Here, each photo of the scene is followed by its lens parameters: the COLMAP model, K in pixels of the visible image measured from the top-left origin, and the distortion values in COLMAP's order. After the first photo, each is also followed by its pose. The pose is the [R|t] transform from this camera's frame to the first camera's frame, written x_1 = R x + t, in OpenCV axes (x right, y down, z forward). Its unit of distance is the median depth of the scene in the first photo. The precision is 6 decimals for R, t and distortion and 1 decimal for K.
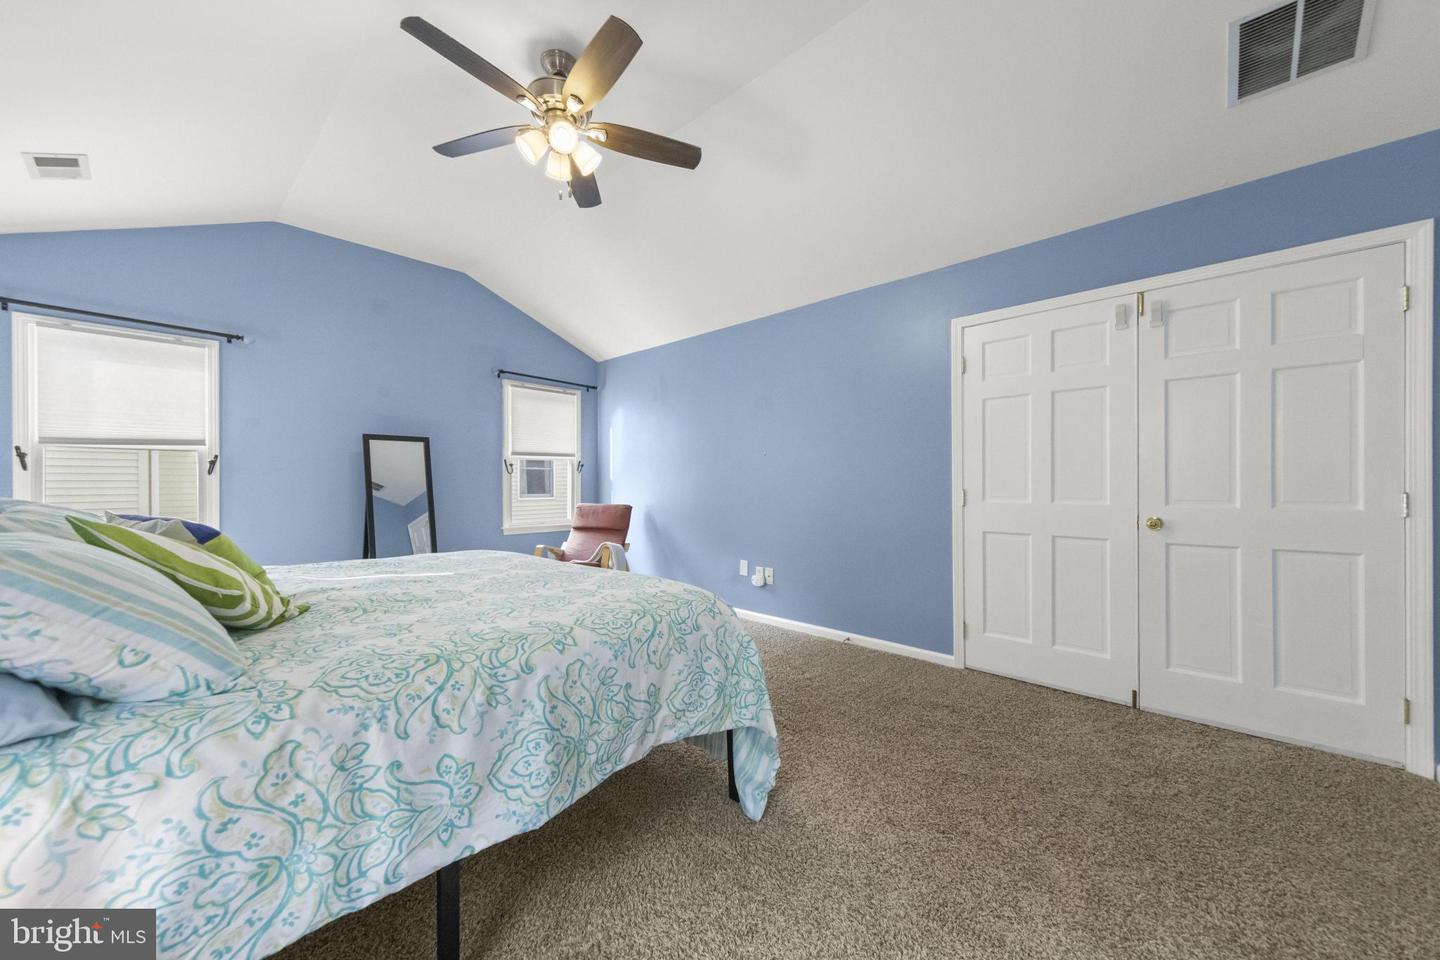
lens RADIAL K [[530.2, 0, 720.0], [0, 530.2, 480.0], [0, 0, 1]] dist [0.001360, 0.000073]
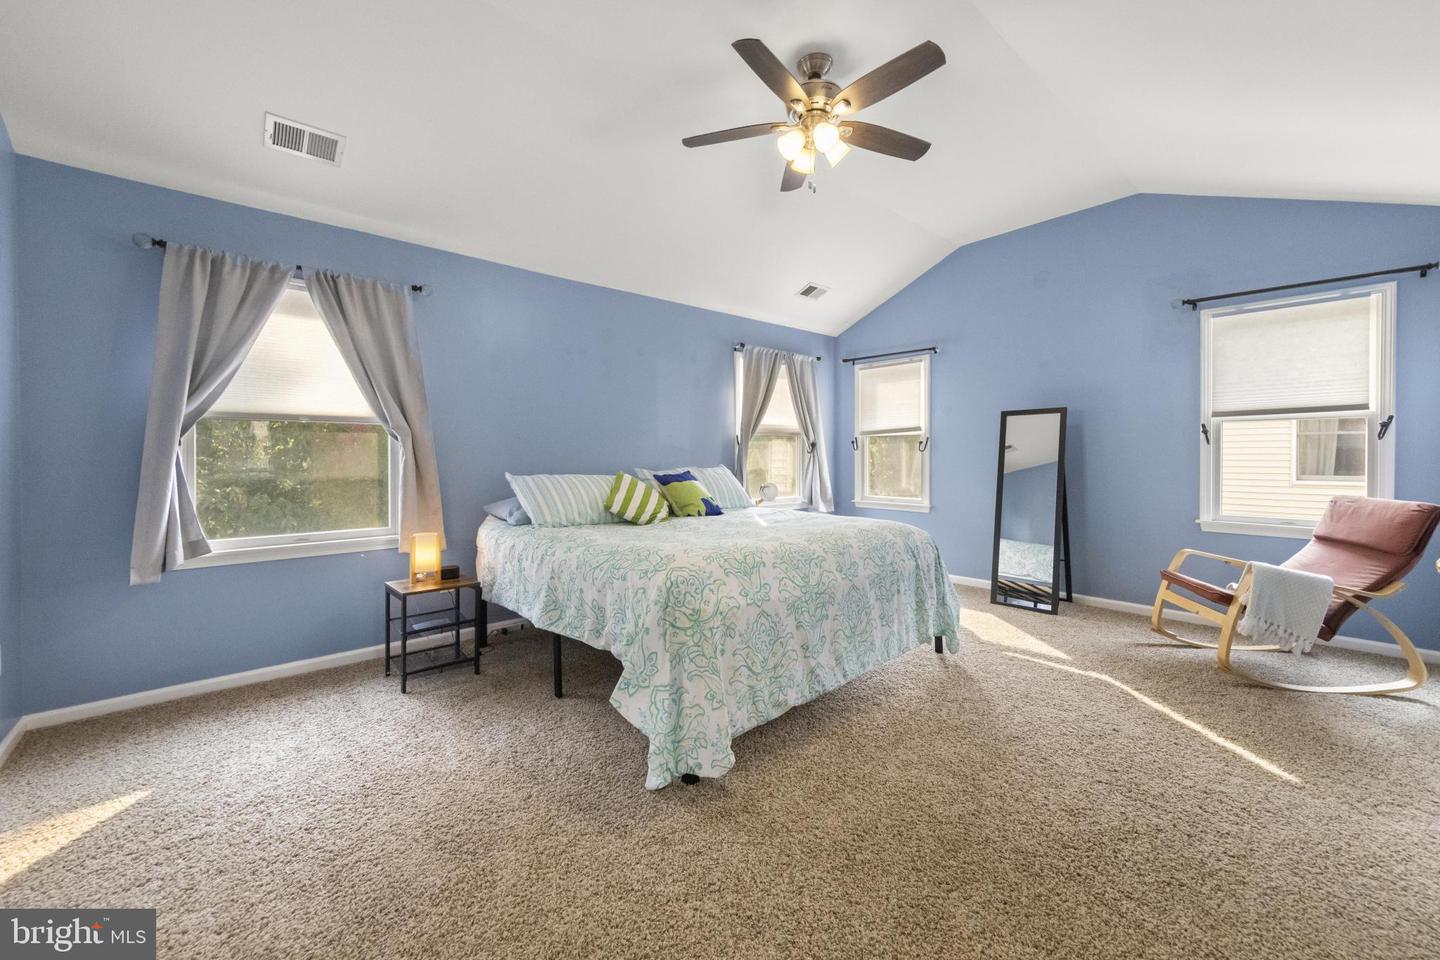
lens RADIAL K [[549.5, 0, 724.7], [0, 549.5, 469.3], [0, 0, 1]] dist [0.000374, 0.000485]
pose [[-0.092010, 0.024766, -0.995450, 0.448120], [0.007872, 0.999678, 0.024144, -0.001074], [0.995727, -0.005615, -0.092176, 0.506588]]
